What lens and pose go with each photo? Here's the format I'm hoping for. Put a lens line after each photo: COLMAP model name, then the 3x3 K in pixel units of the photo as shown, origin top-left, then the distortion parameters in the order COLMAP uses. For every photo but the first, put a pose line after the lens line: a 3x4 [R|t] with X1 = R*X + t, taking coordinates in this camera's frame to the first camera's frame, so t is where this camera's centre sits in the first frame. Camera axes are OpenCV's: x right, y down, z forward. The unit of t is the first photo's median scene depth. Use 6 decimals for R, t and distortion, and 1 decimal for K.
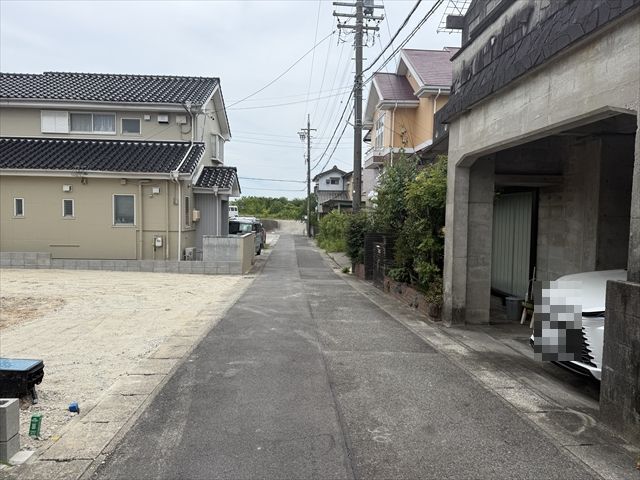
lens RADIAL K [[447.8, 0, 318.9], [0, 447.8, 244.3], [0, 0, 1]] dist [0.050475, -0.078796]
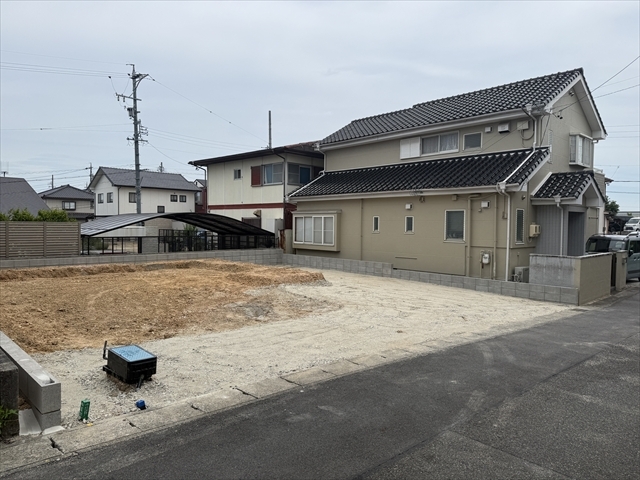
lens RADIAL K [[440.7, 0, 320.0], [0, 440.7, 240.0], [0, 0, 1]] dist [0.131634, -0.202889]
pose [[0.652035, 0.016322, -0.758013, 0.129616], [-0.045579, 0.998804, -0.017699, -0.011975], [0.756818, 0.046090, 0.651999, 0.121233]]
